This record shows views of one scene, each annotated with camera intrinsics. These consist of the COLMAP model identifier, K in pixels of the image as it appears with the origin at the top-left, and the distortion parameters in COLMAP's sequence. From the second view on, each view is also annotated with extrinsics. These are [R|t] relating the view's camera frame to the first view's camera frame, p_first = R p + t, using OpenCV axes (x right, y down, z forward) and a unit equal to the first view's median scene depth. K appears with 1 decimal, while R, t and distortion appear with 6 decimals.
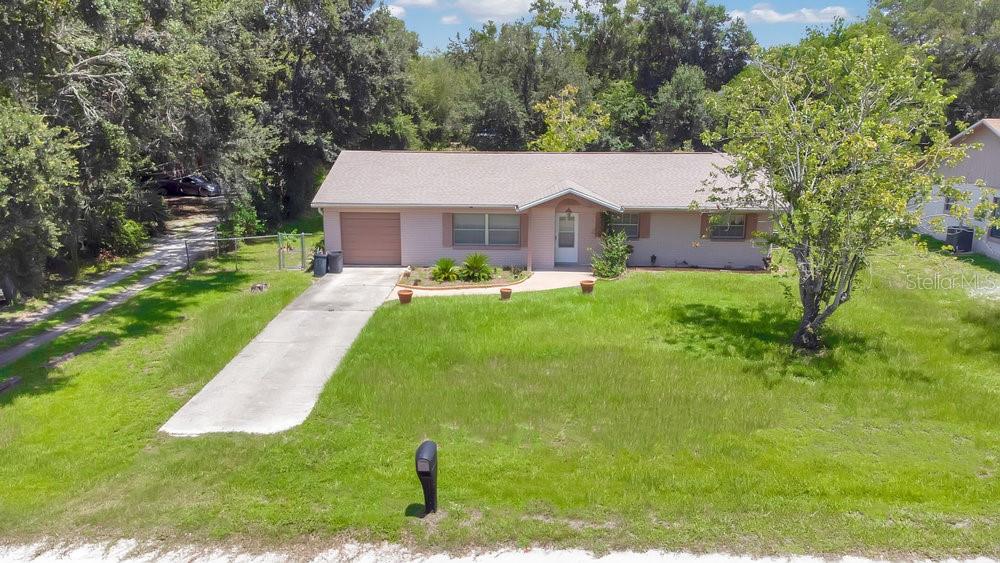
lens RADIAL K [[732.8, 0, 500.0], [0, 732.8, 281.5], [0, 0, 1]] dist [0.023925, -0.000948]
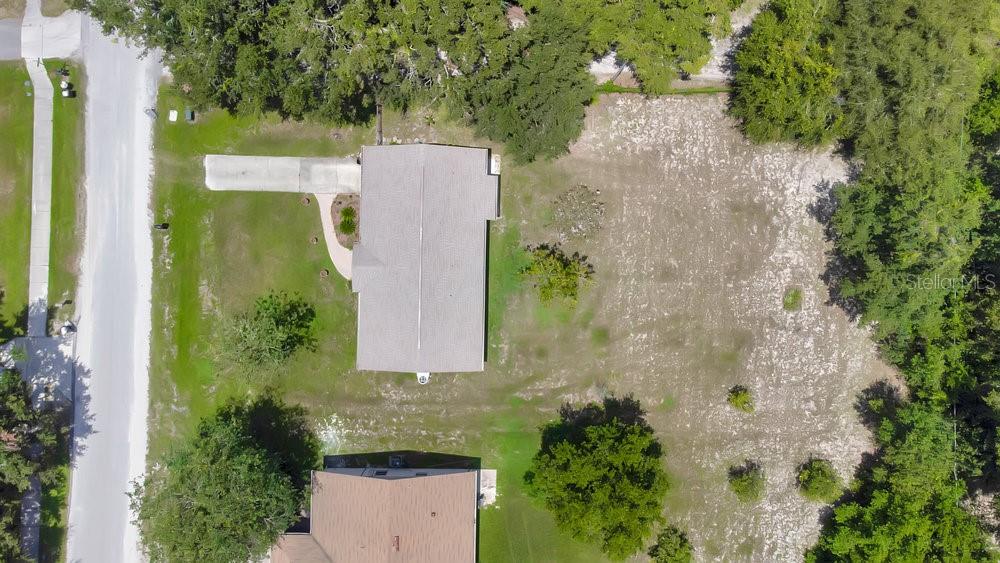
lens RADIAL K [[732.8, 0, 500.0], [0, 732.8, 281.5], [0, 0, 1]] dist [0.023925, -0.000948]
pose [[0.025542, 0.999673, 0.000821, 0.141089], [-0.239730, 0.005328, 0.970825, -2.236145], [0.970504, -0.024993, 0.239788, 0.873412]]
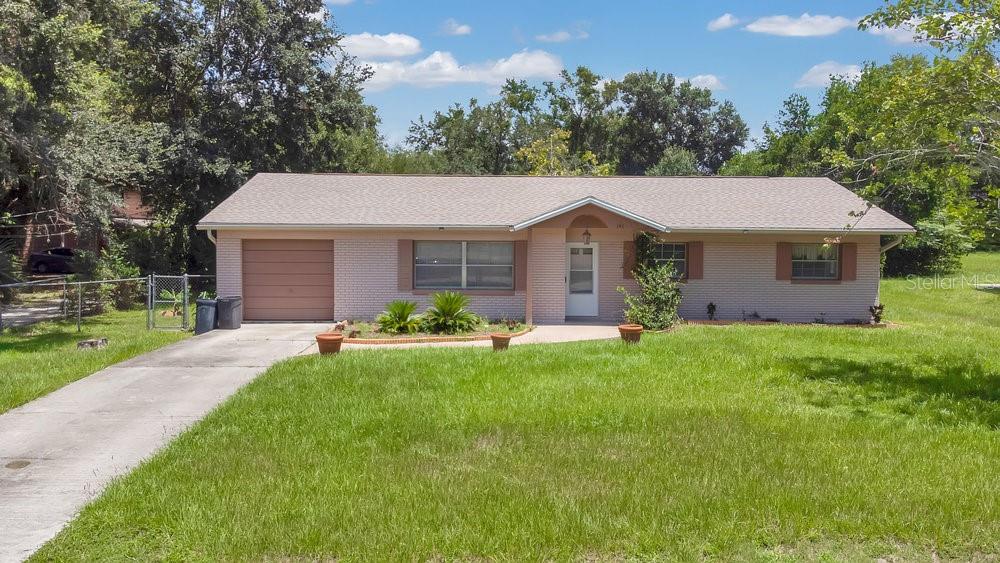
lens RADIAL K [[732.8, 0, 500.0], [0, 732.8, 281.5], [0, 0, 1]] dist [0.023925, -0.000948]
pose [[0.998531, 0.000846, 0.054182, -0.021853], [0.008977, 0.983480, -0.180795, 0.066277], [-0.053440, 0.181016, 0.982027, 0.348448]]
